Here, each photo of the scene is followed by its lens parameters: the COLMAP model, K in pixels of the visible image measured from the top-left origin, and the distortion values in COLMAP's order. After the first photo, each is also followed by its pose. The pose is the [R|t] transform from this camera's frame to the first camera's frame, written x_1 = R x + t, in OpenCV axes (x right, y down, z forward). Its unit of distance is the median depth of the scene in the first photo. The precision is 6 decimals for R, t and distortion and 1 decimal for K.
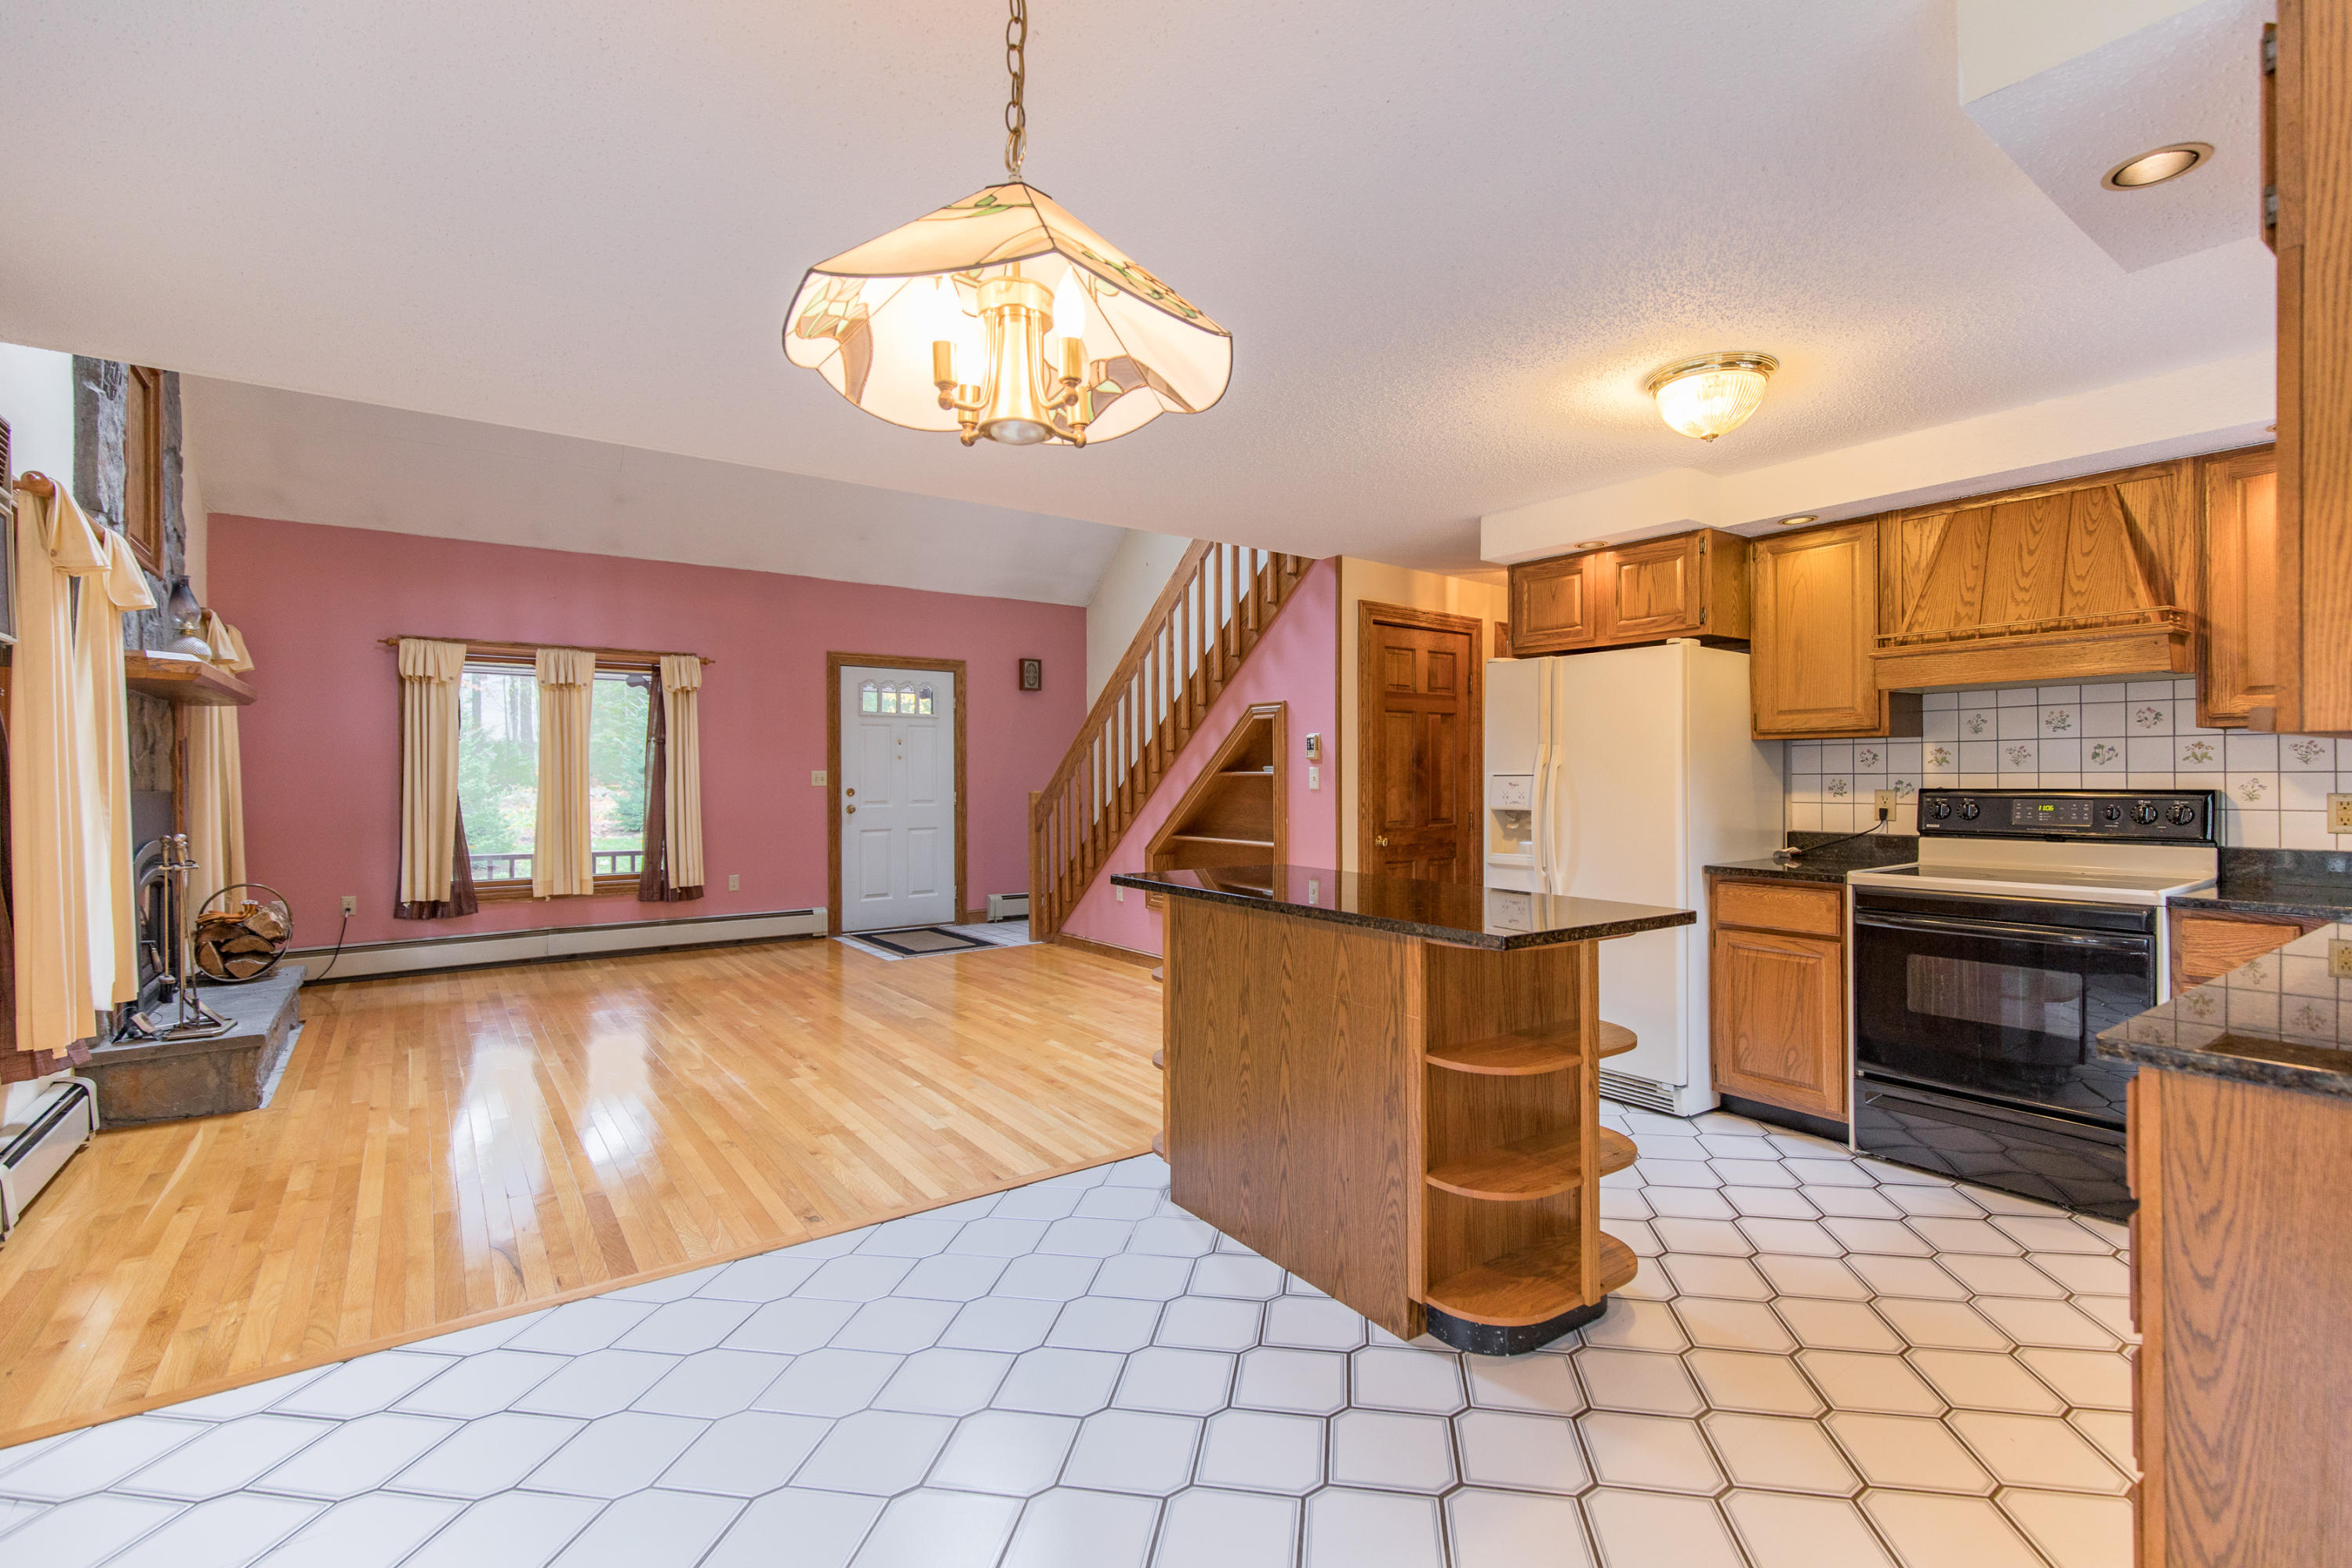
lens RADIAL K [[1046.2, 0, 1196.6], [0, 1046.2, 773.7], [0, 0, 1]] dist [0.002851, -0.000021]
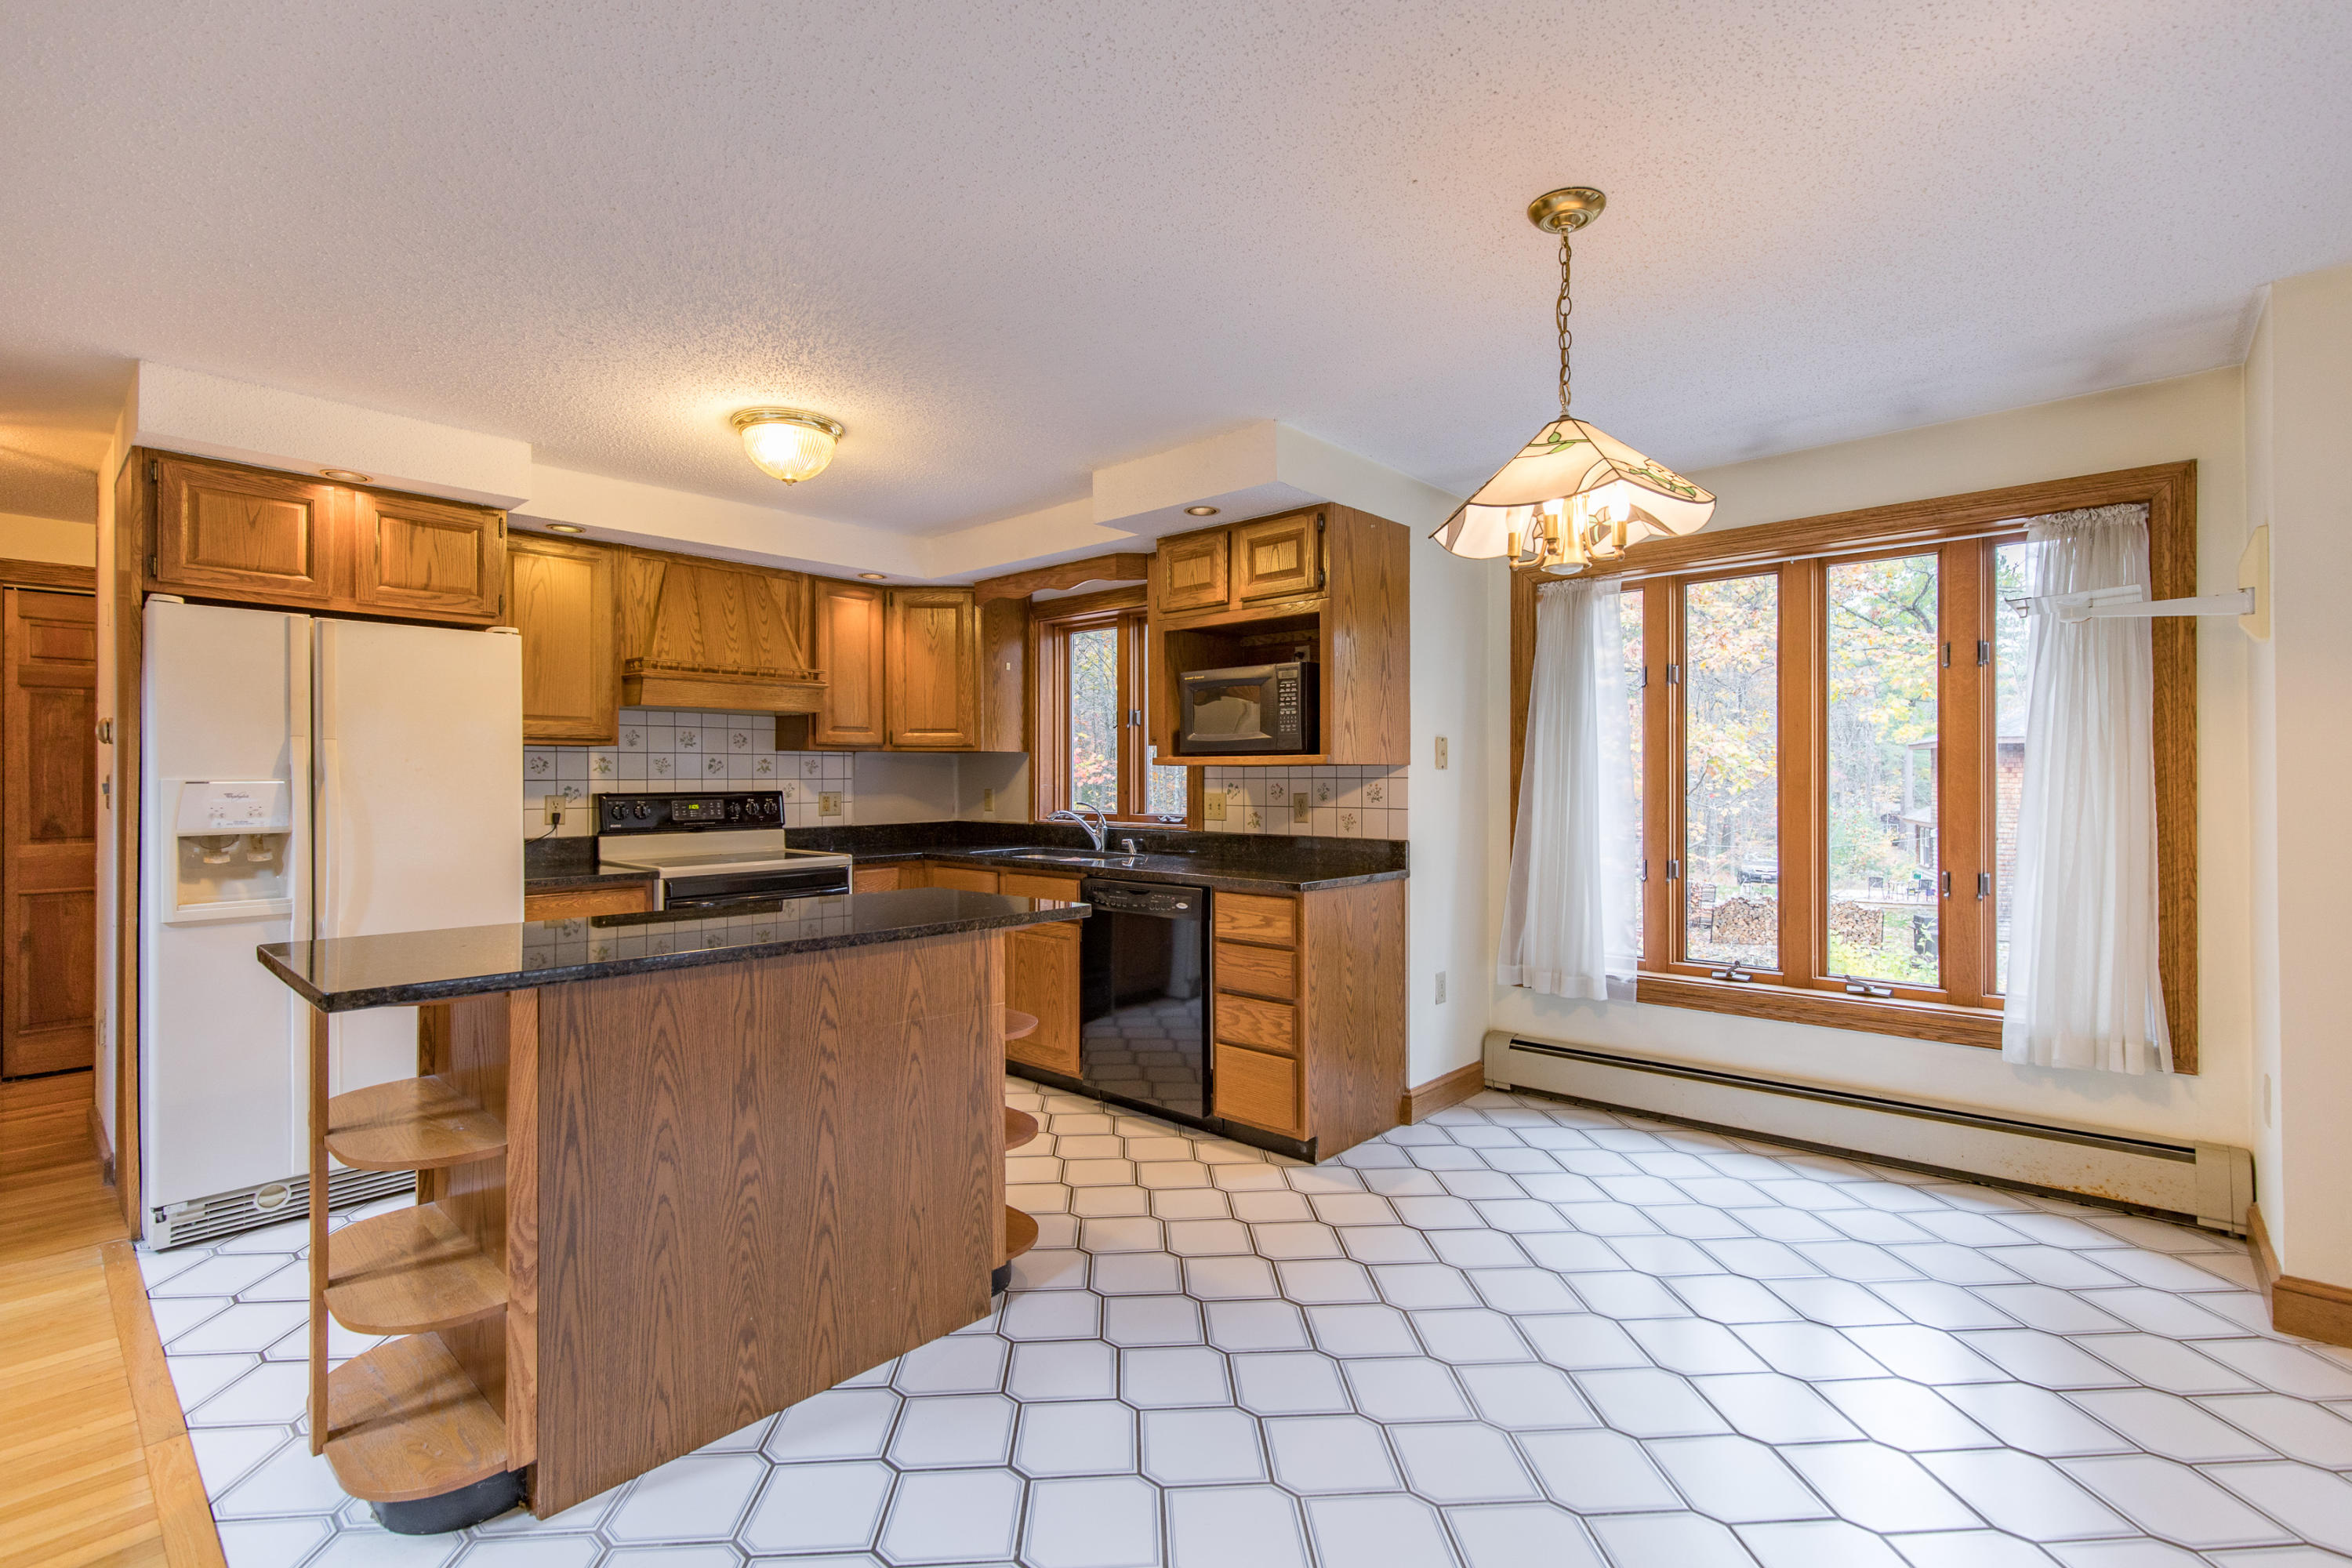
lens RADIAL K [[1046.2, 0, 1196.6], [0, 1046.2, 773.7], [0, 0, 1]] dist [0.002851, -0.000021]
pose [[-0.214940, 0.007718, 0.976597, -0.612852], [0.000894, 0.999970, -0.007706, 0.002566], [-0.976627, -0.000783, -0.214941, 0.710357]]
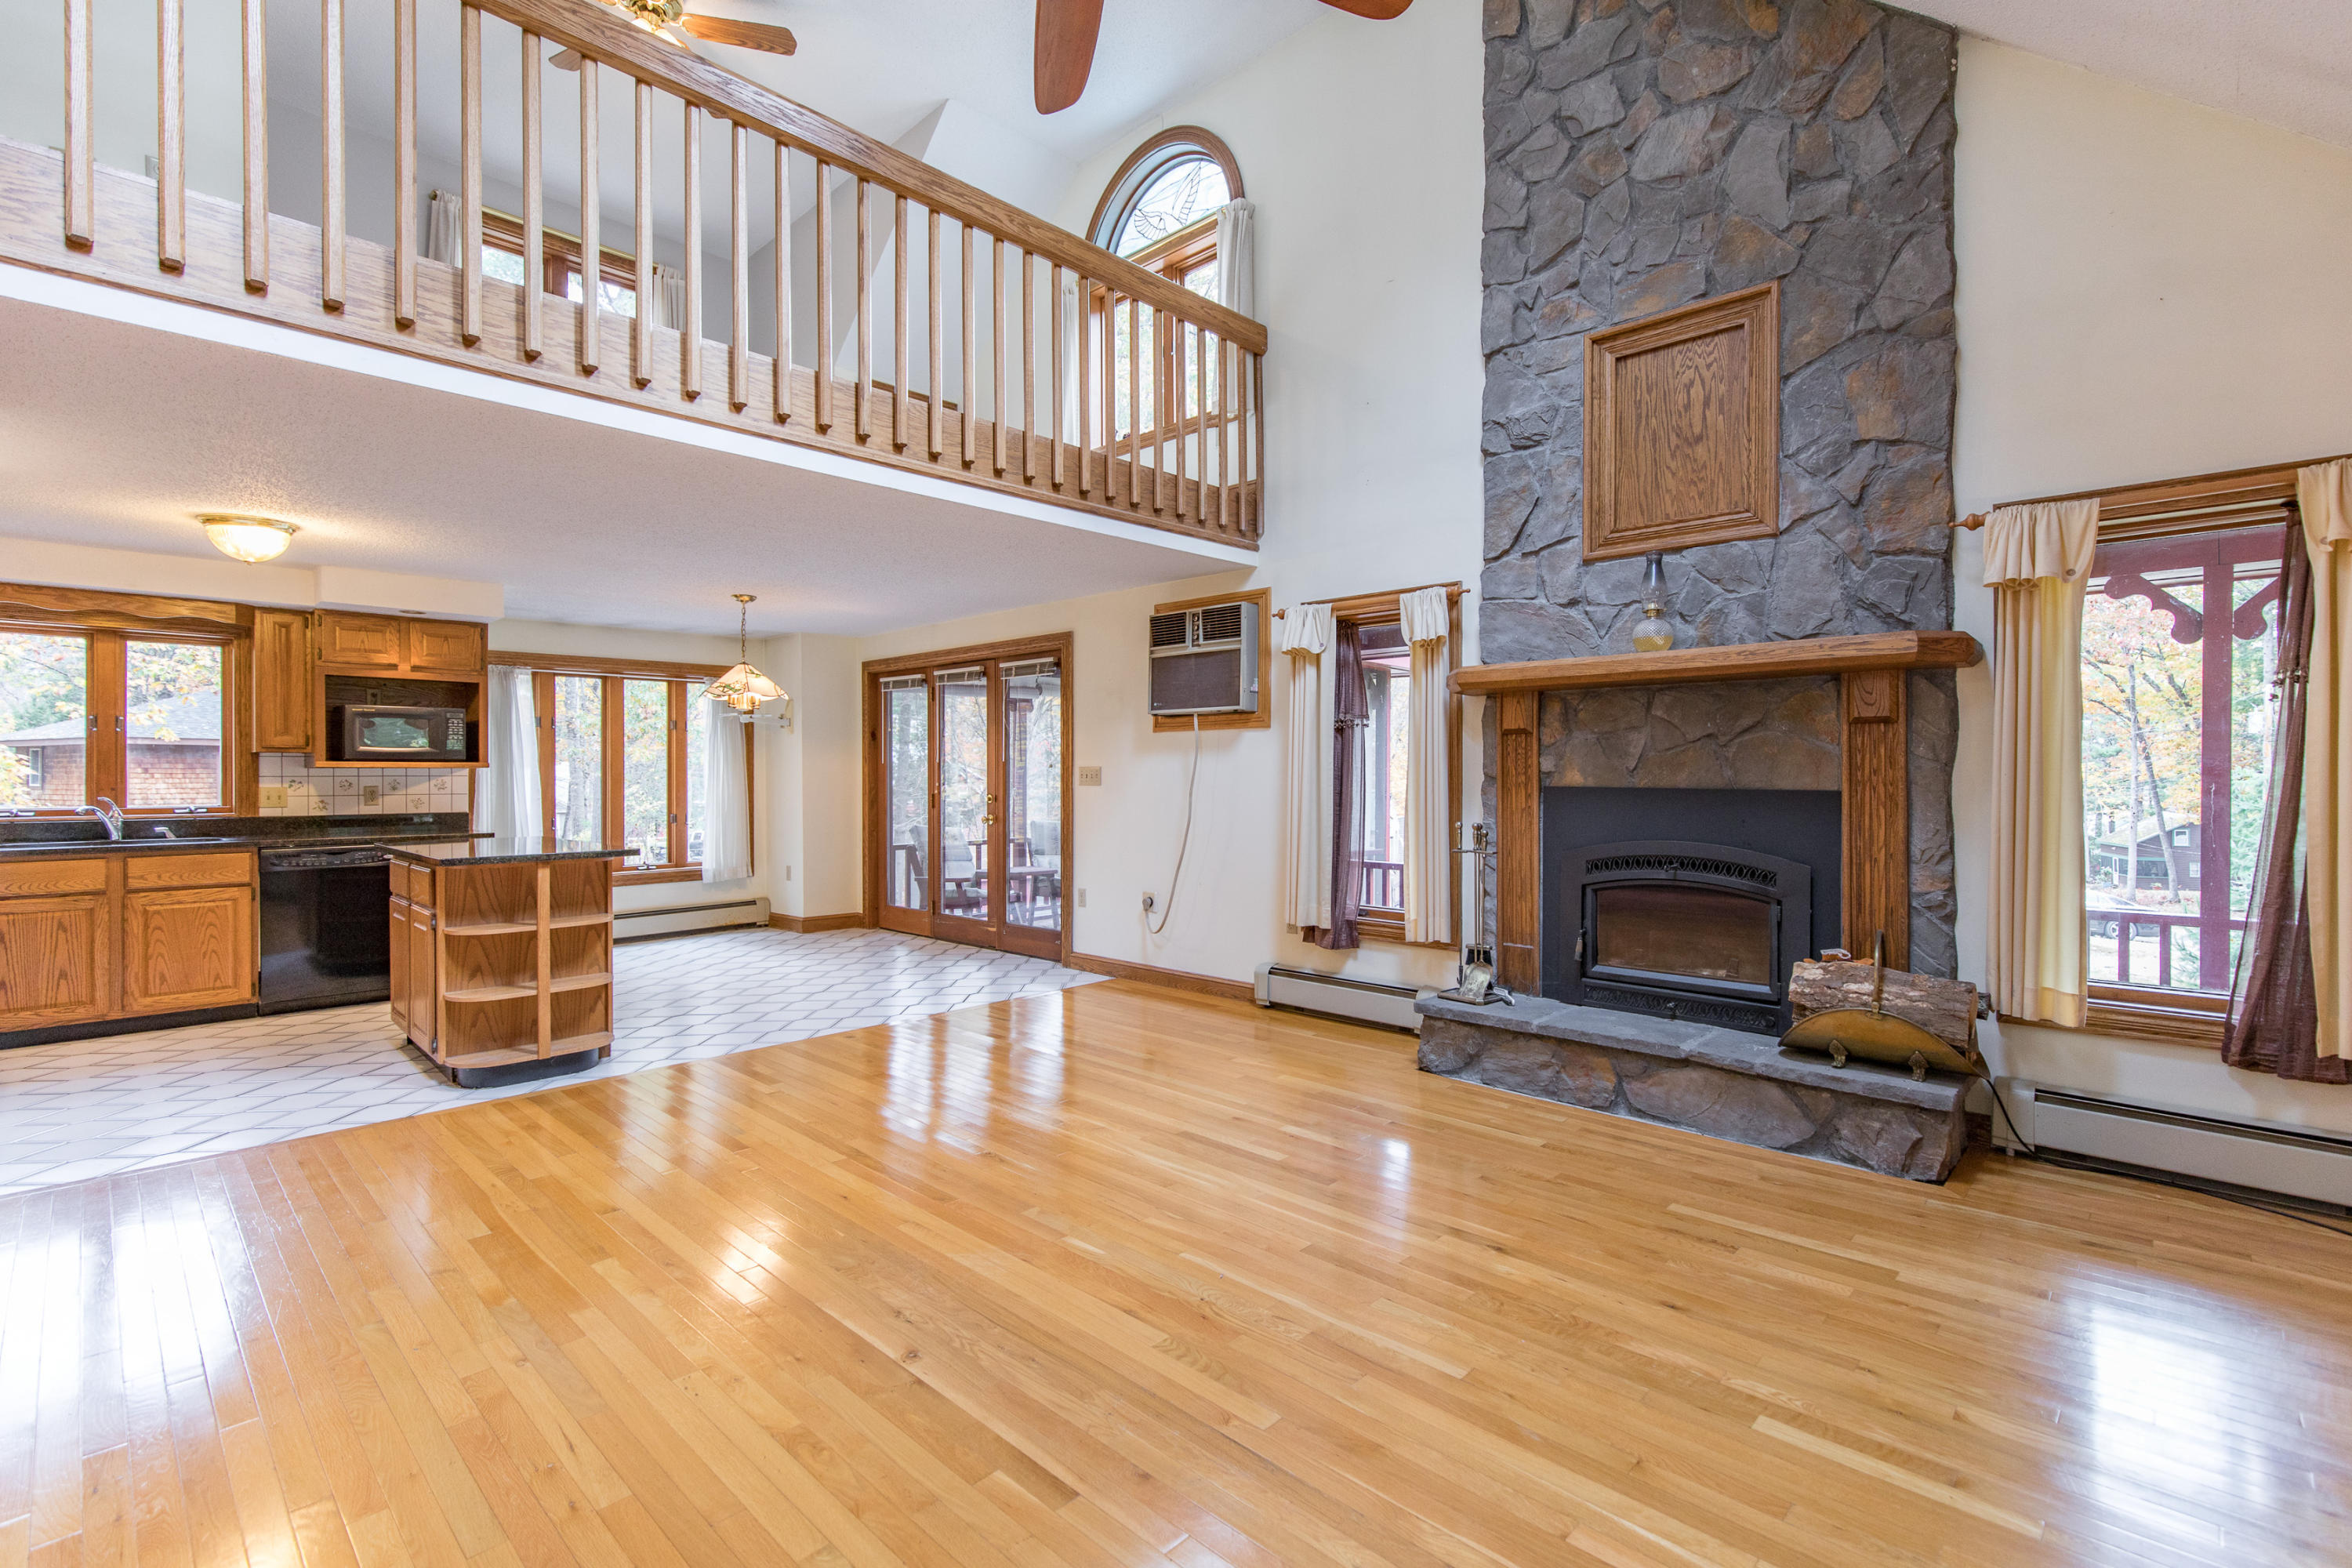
lens RADIAL K [[1055.6, 0, 1185.2], [0, 1055.6, 776.3], [0, 0, 1]] dist [0.006587, -0.000206]
pose [[-0.985156, 0.005610, -0.171572, -0.537689], [0.005697, 0.999984, -0.000013, 0.007548], [0.171569, -0.000990, -0.985172, 2.448157]]
